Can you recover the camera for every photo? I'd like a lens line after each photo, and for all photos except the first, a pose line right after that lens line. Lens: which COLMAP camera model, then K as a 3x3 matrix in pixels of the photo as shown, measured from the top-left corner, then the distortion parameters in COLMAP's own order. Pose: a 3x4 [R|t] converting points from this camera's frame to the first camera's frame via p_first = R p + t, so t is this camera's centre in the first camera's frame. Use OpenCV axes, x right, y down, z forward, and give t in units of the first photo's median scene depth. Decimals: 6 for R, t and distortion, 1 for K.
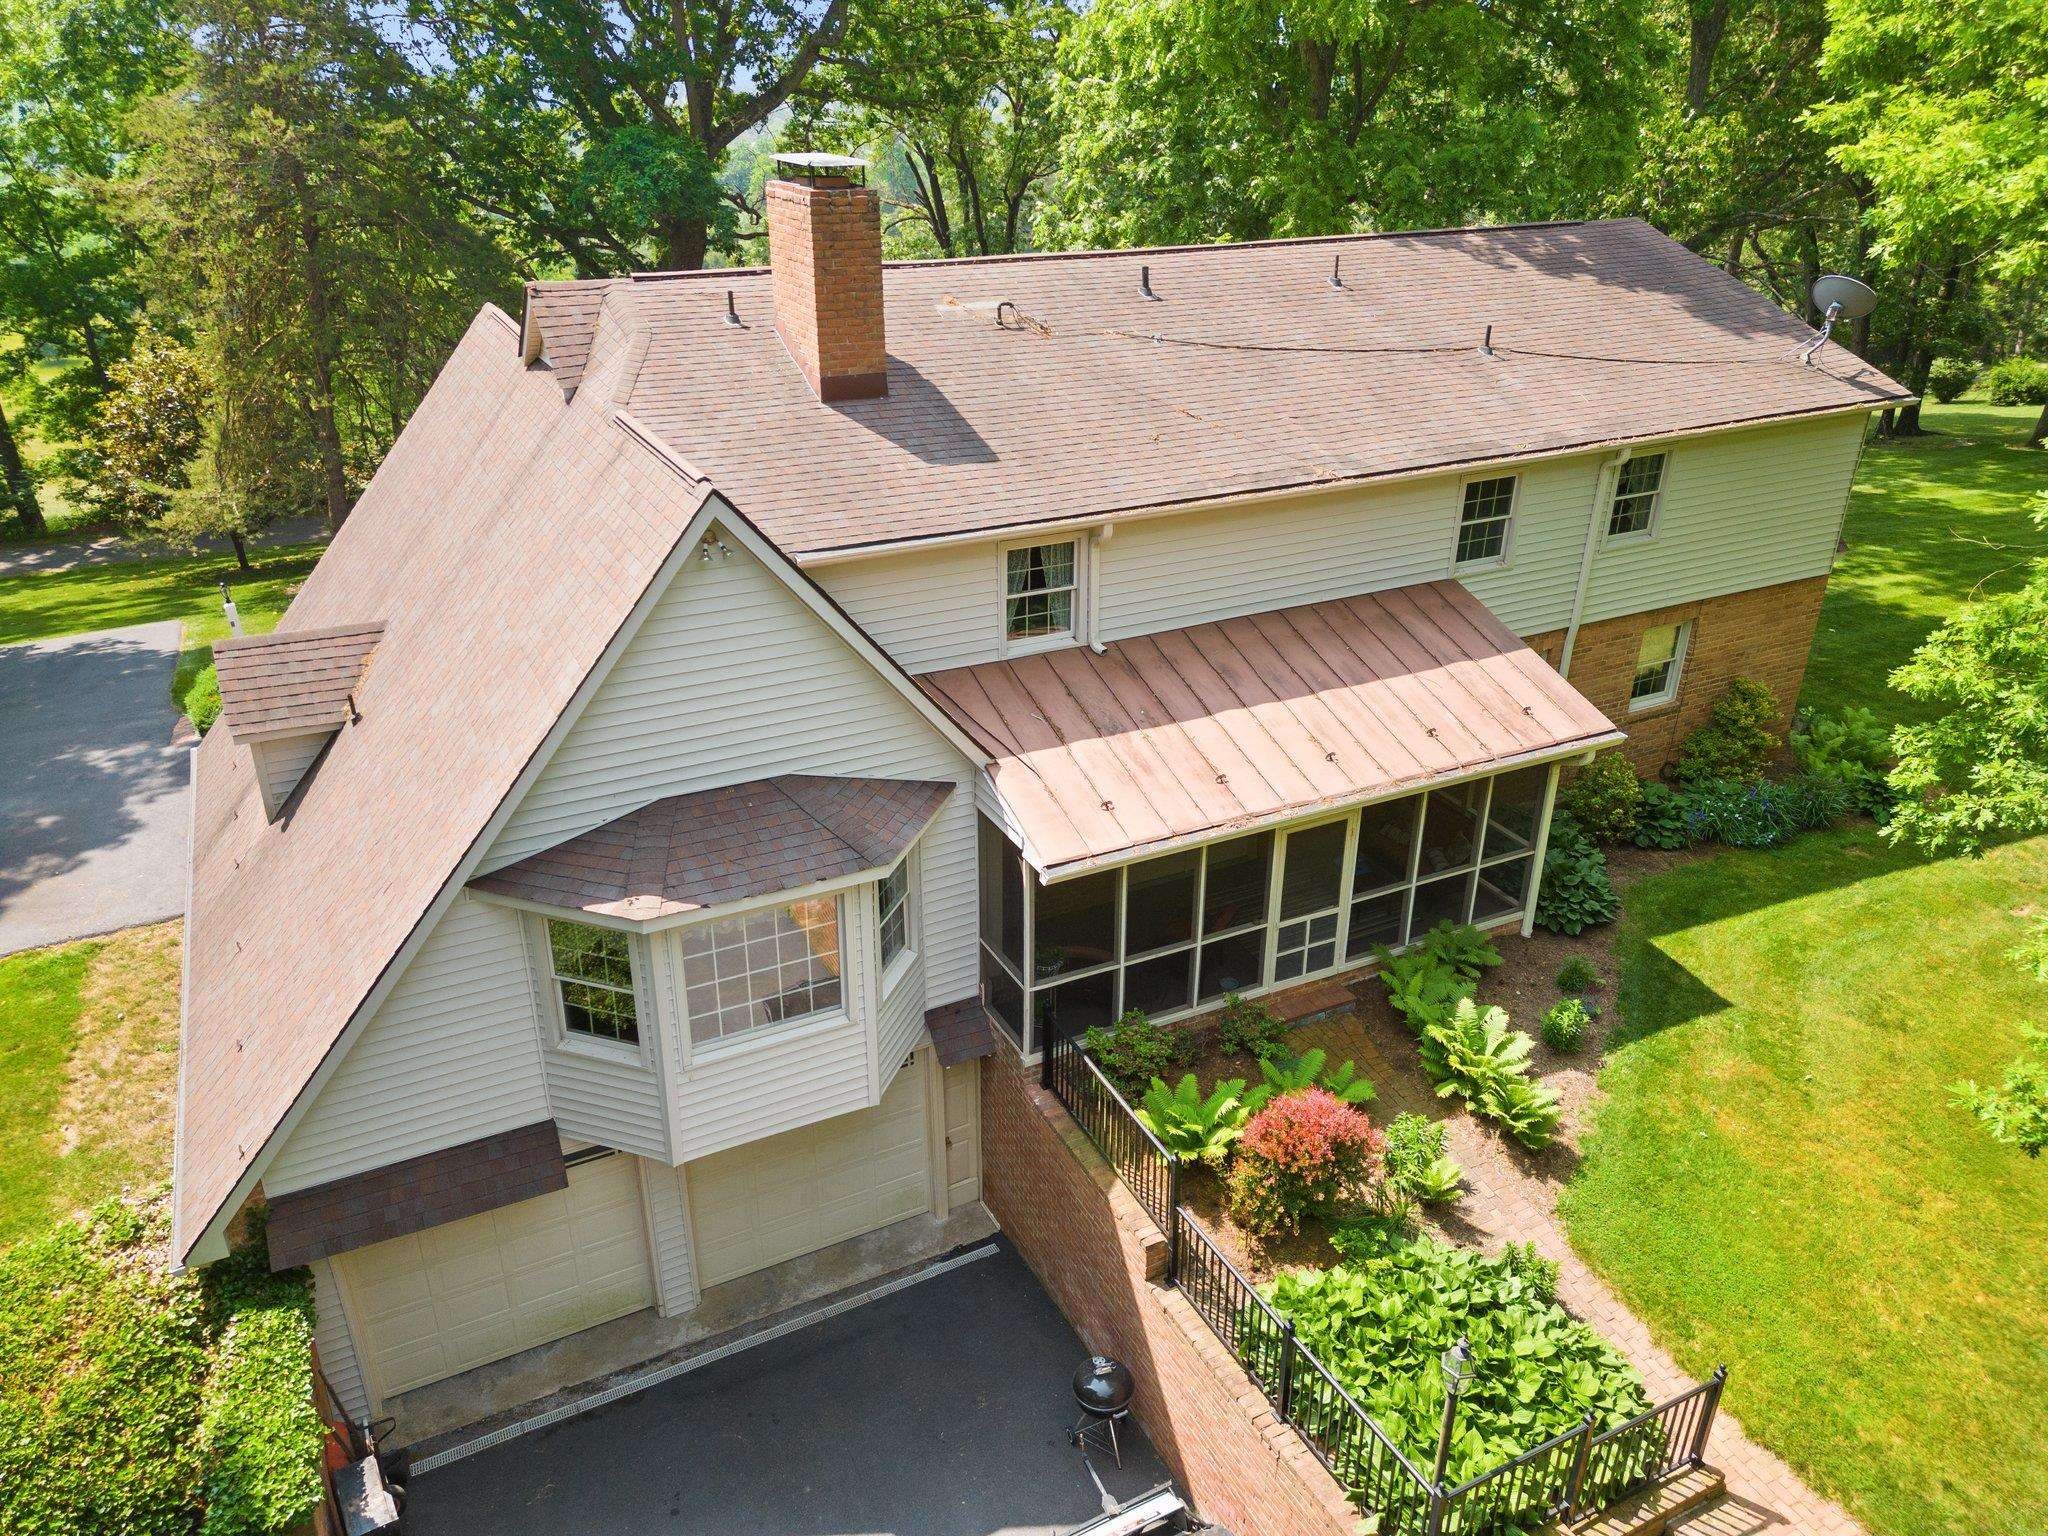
lens RADIAL K [[1479.2, 0, 999.0], [0, 1479.2, 766.2], [0, 0, 1]] dist [0.062127, -0.038149]
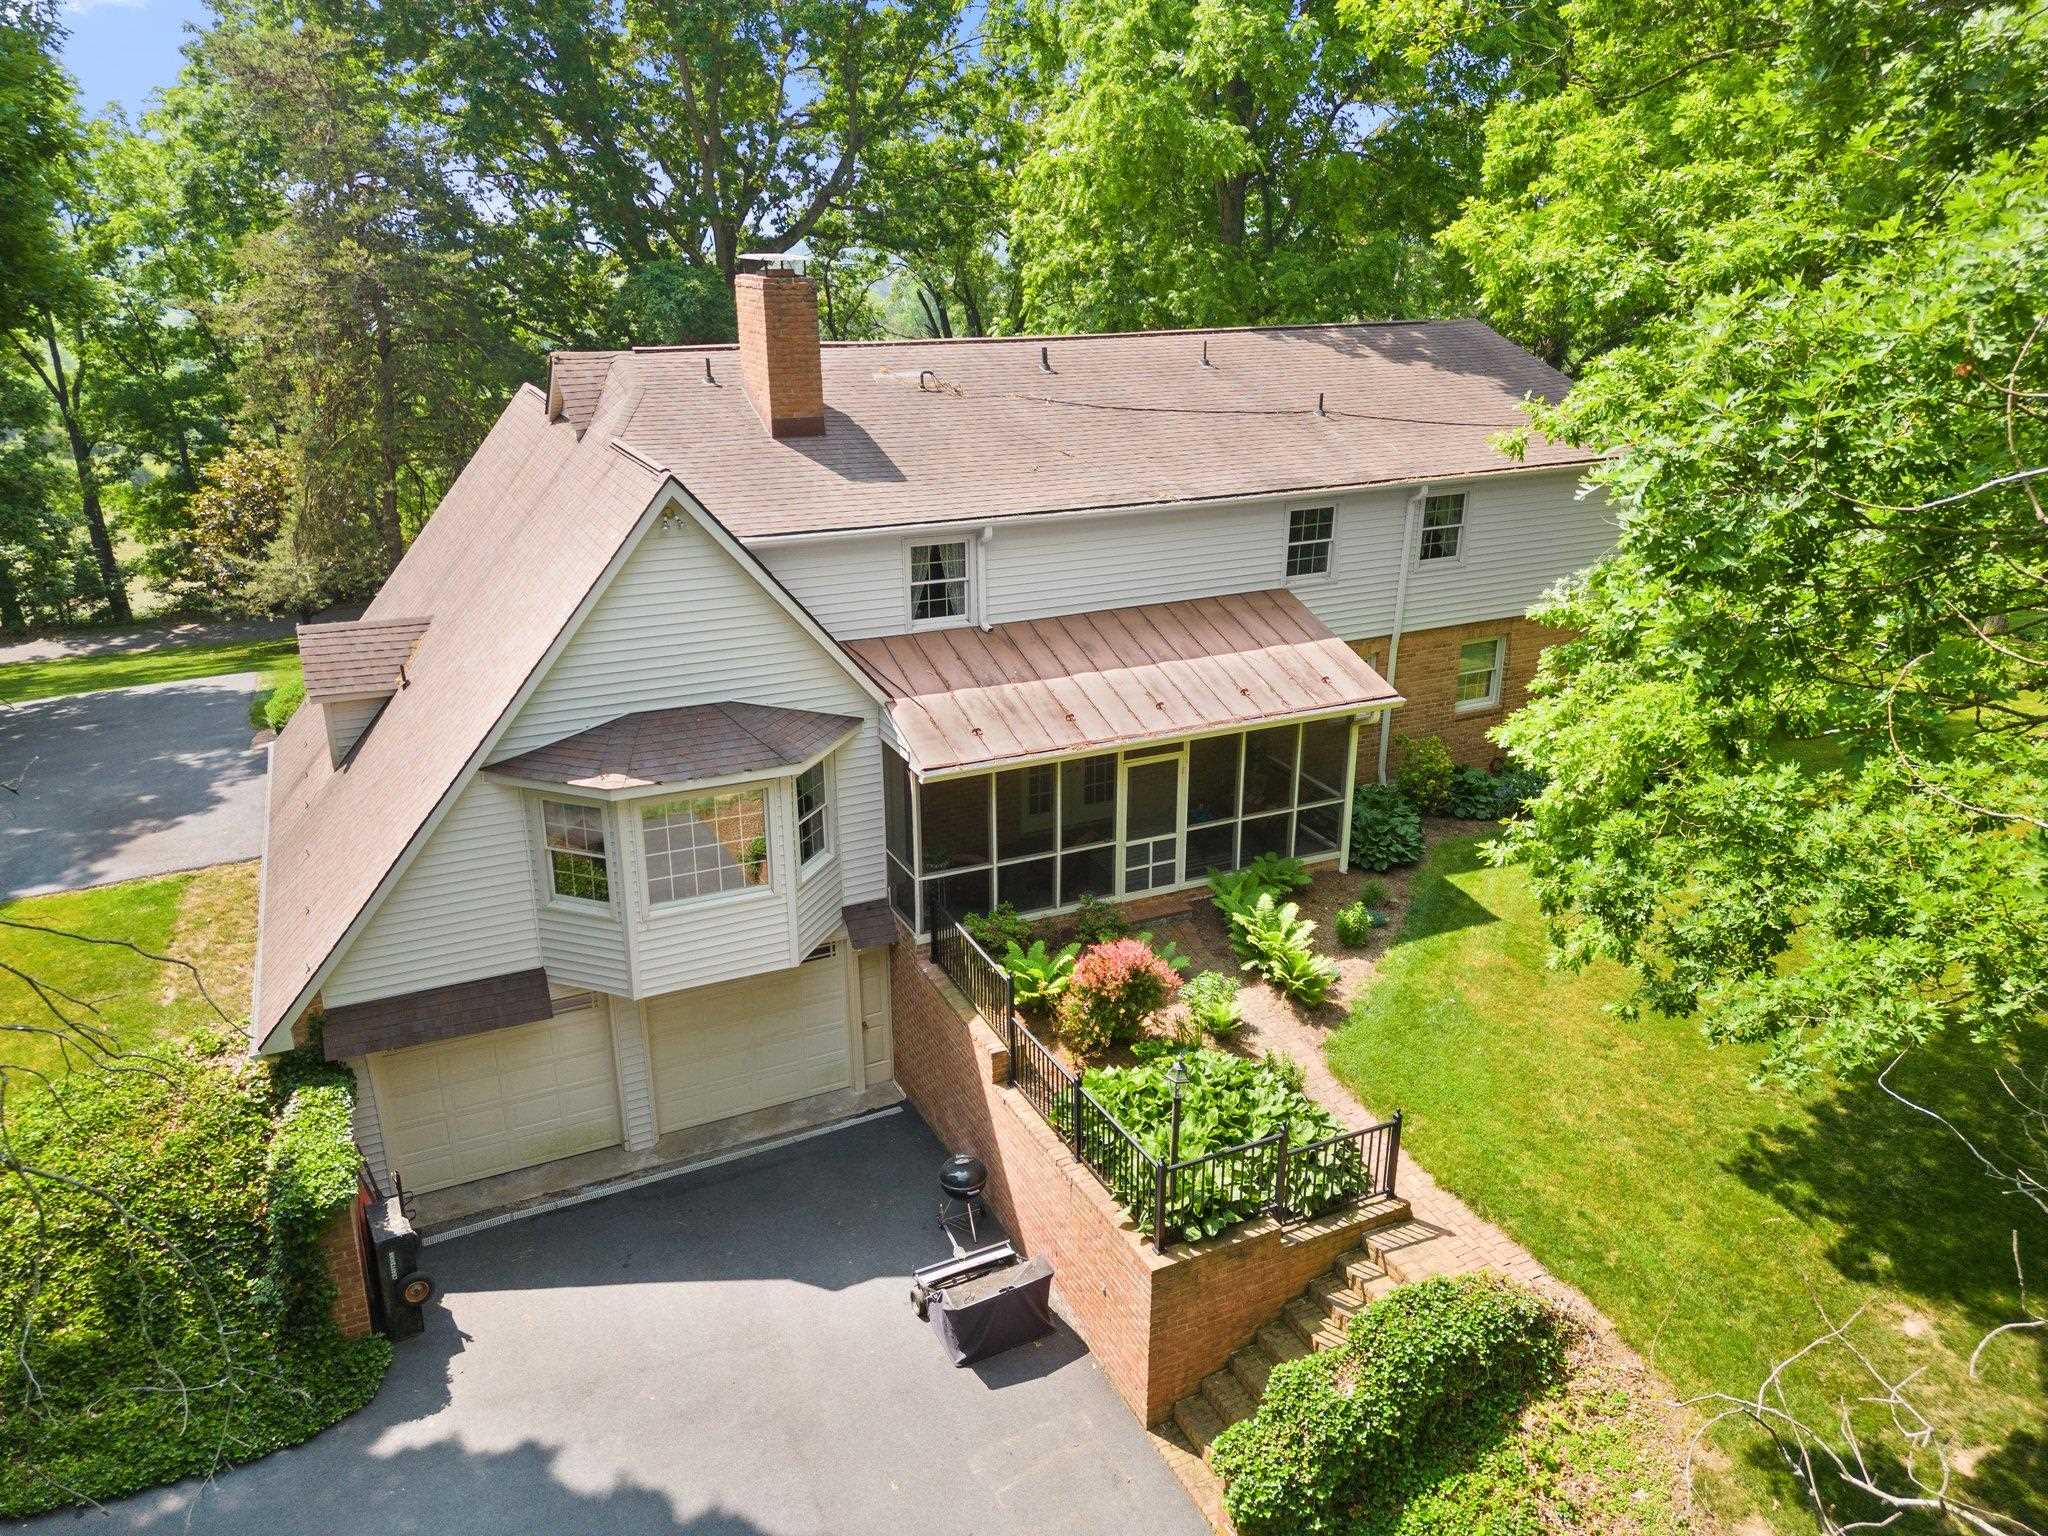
lens RADIAL K [[1479.2, 0, 1000.8], [0, 1479.2, 763.5], [0, 0, 1]] dist [0.102755, -0.112283]
pose [[0.999637, 0.005076, -0.026471, 0.115517], [-0.007532, 0.995589, -0.093521, 0.157509], [0.025879, 0.093687, 0.995265, -0.261434]]
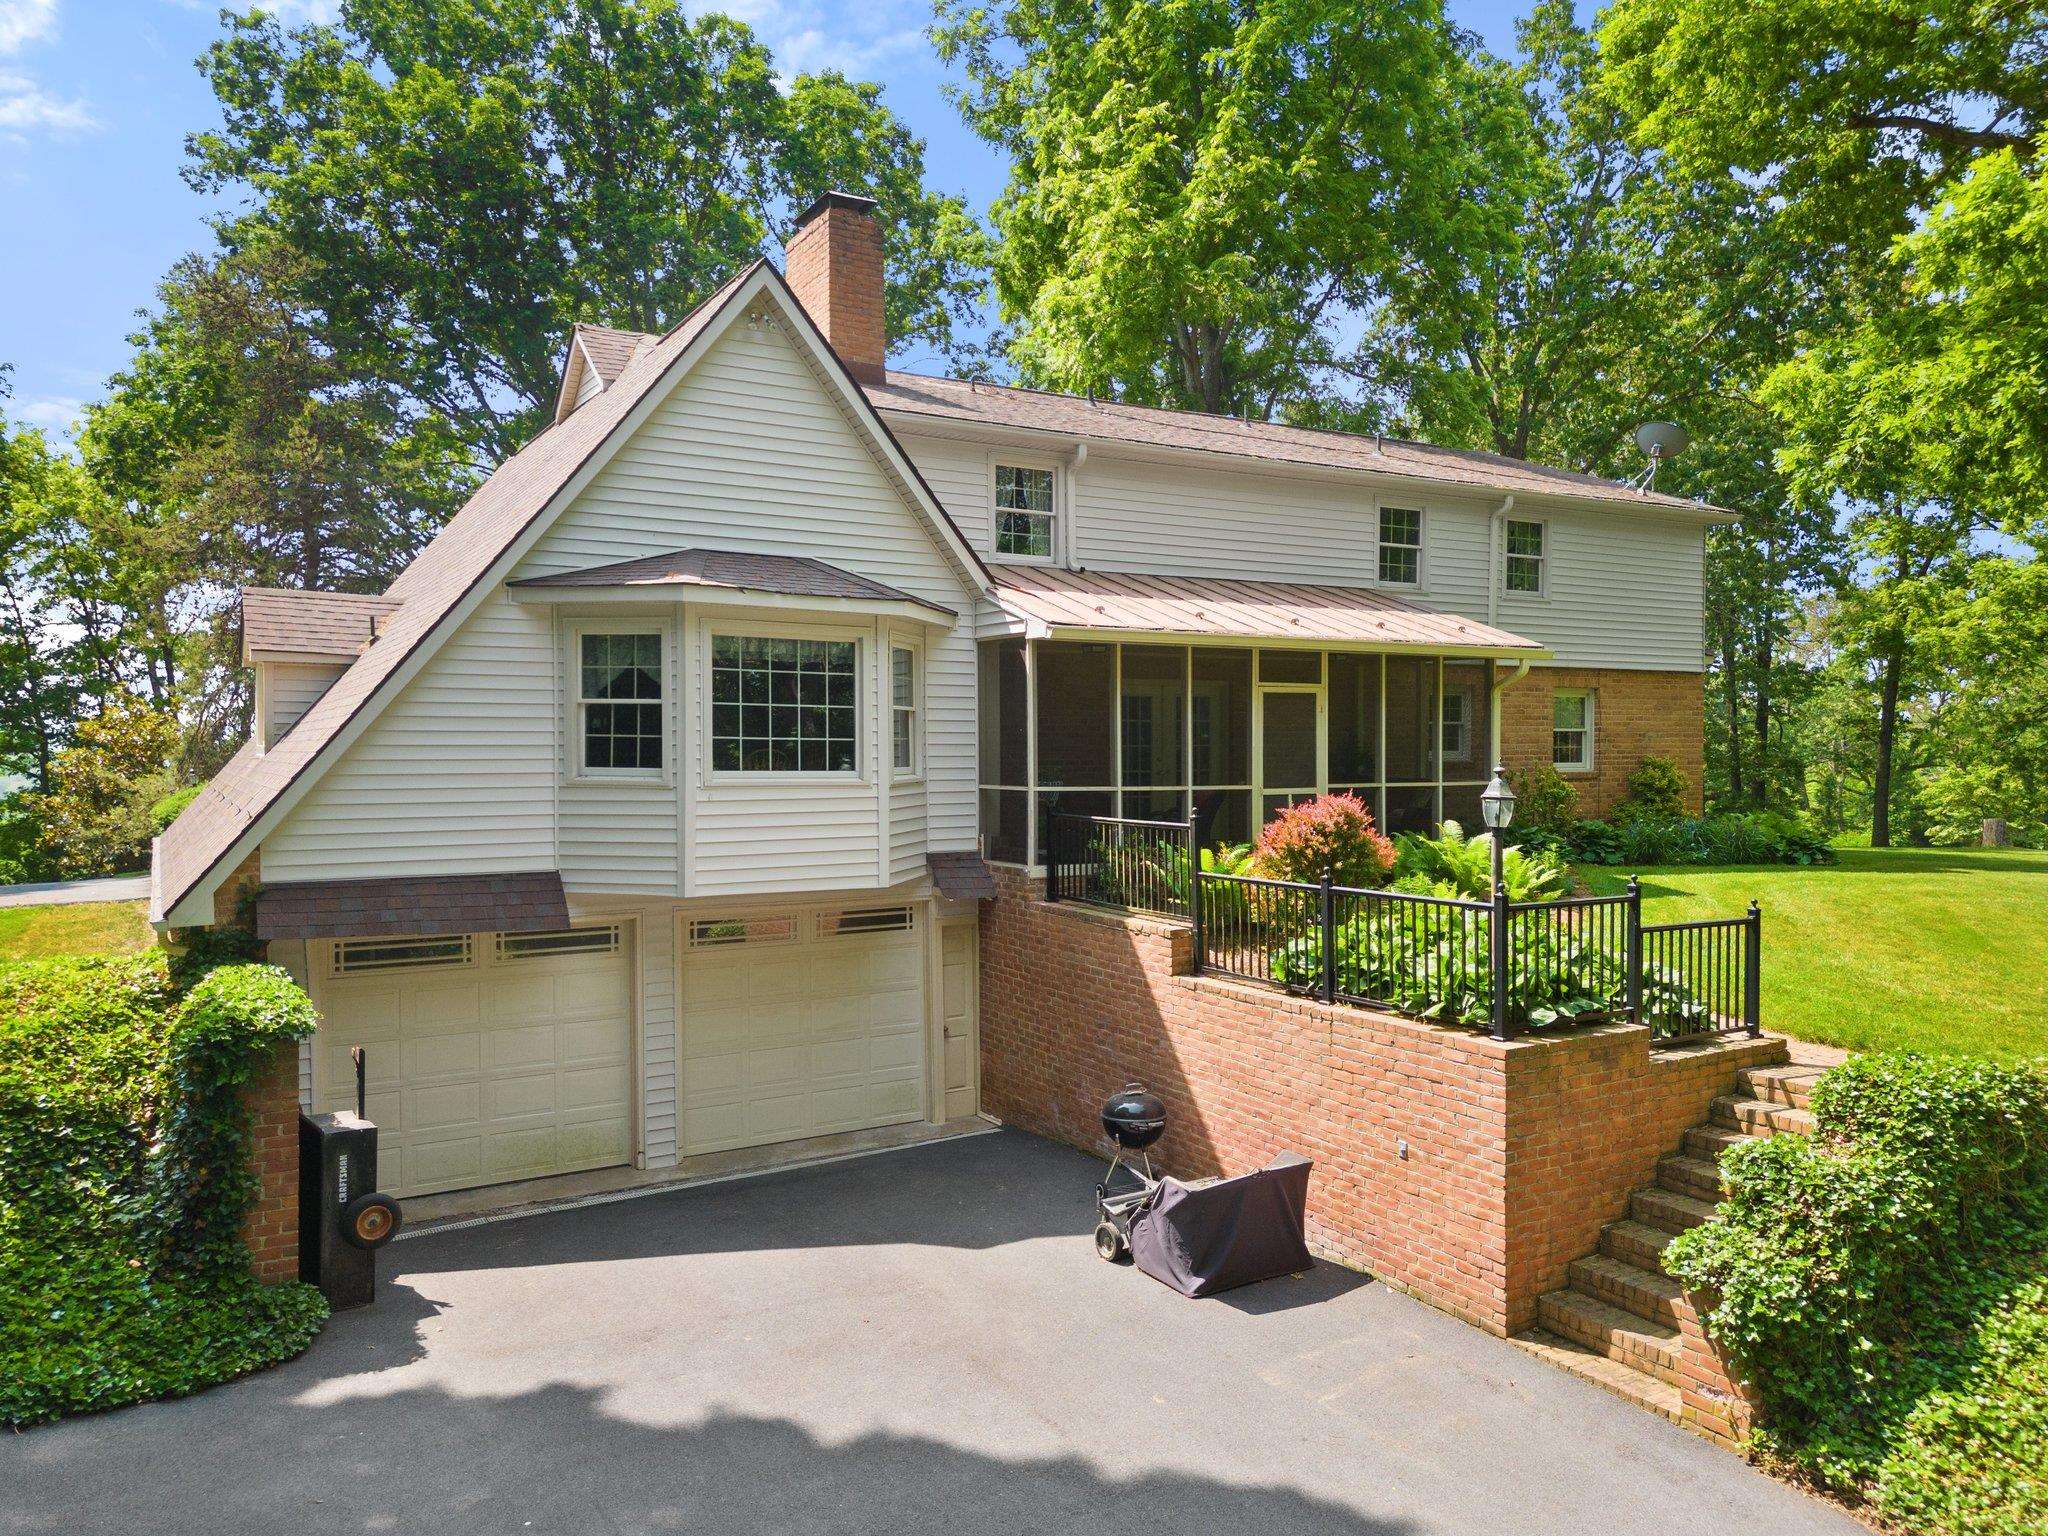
lens RADIAL K [[1479.2, 0, 1000.8], [0, 1479.2, 763.5], [0, 0, 1]] dist [0.102755, -0.112283]
pose [[0.997532, -0.001709, 0.070194, -0.068685], [0.030648, 0.910041, -0.413383, 0.516416], [-0.063173, 0.414514, 0.907848, 0.055769]]
